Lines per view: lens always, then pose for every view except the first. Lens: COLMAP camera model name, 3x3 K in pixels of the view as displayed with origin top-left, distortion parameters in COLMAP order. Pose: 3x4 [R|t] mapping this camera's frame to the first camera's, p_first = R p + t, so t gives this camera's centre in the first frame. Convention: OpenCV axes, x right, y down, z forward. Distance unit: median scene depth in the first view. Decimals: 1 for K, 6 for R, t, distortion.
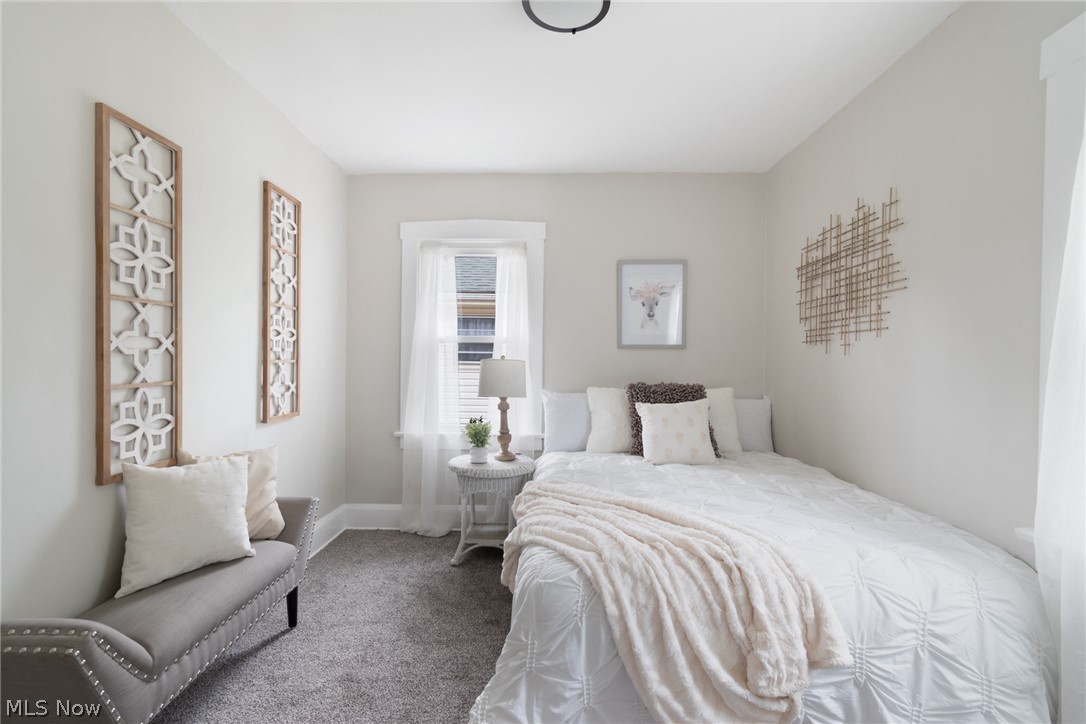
lens RADIAL K [[482.8, 0, 543.3], [0, 482.8, 358.1], [0, 0, 1]] dist [0.001113, -0.000088]
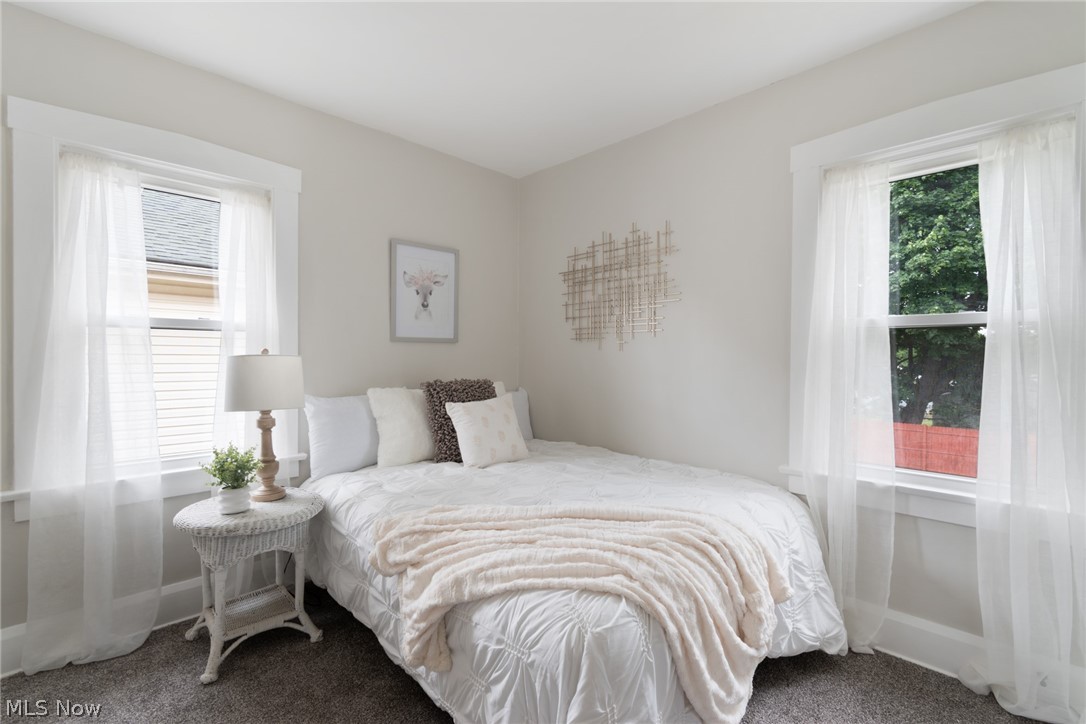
lens RADIAL K [[482.8, 0, 543.3], [0, 482.8, 358.1], [0, 0, 1]] dist [0.001113, -0.000088]
pose [[0.698934, -0.007805, 0.715143, -0.343348], [-0.002505, 0.999908, 0.013362, -0.003153], [-0.715181, -0.011131, 0.698850, 0.267485]]
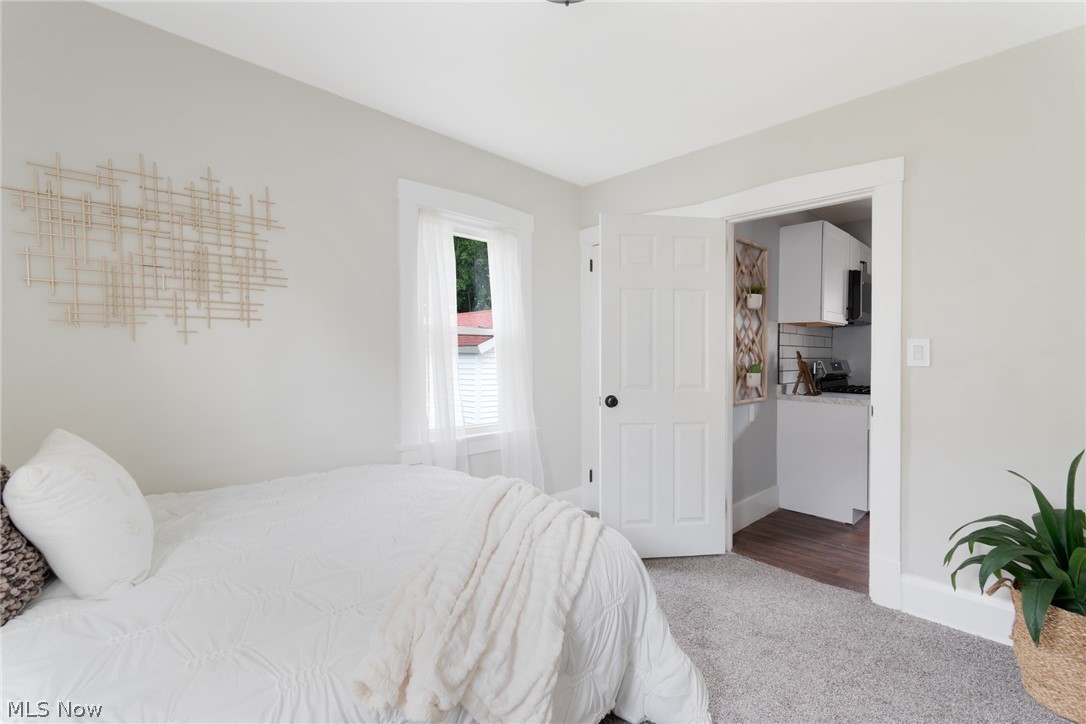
lens RADIAL K [[484.1, 0, 545.8], [0, 484.1, 344.9], [0, 0, 1]] dist [0.000786, -0.000045]
pose [[-0.711069, -0.002124, 0.703119, -0.365674], [-0.014223, 0.999834, -0.011363, -0.003819], [-0.702979, -0.018081, -0.710981, 1.051800]]
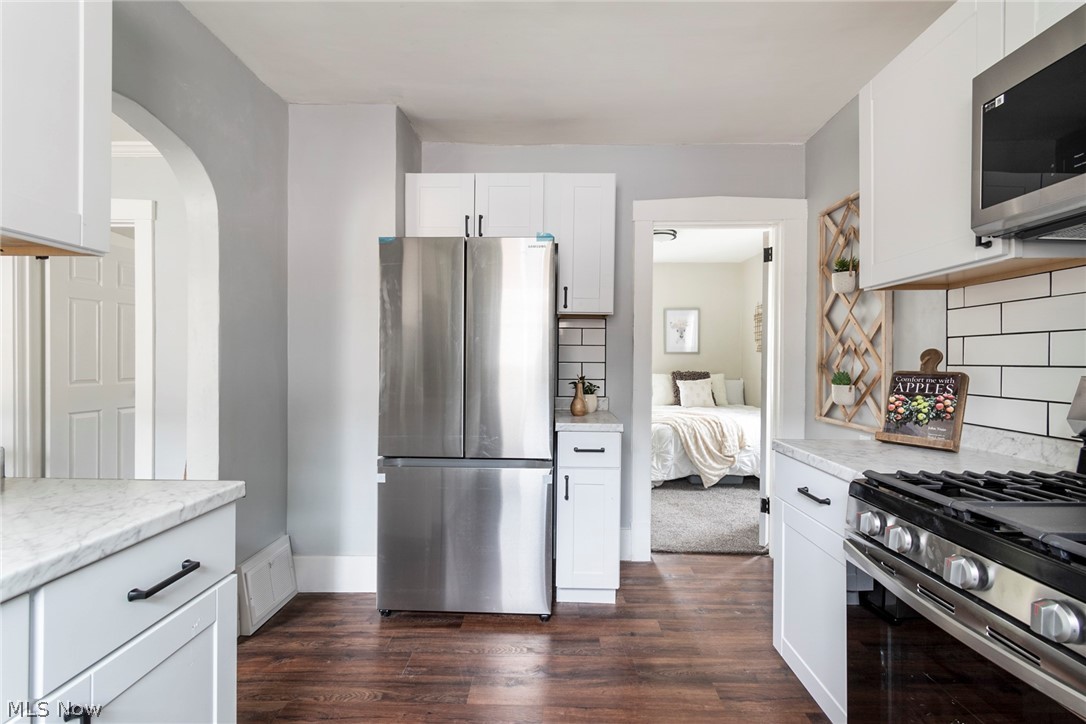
lens RADIAL K [[482.8, 0, 543.3], [0, 482.8, 358.1], [0, 0, 1]] dist [0.001113, -0.000088]
pose [[0.999927, -0.004182, -0.011348, -0.388750], [0.004179, 0.999991, -0.000225, -0.006474], [0.011349, 0.000177, 0.999936, -1.181427]]
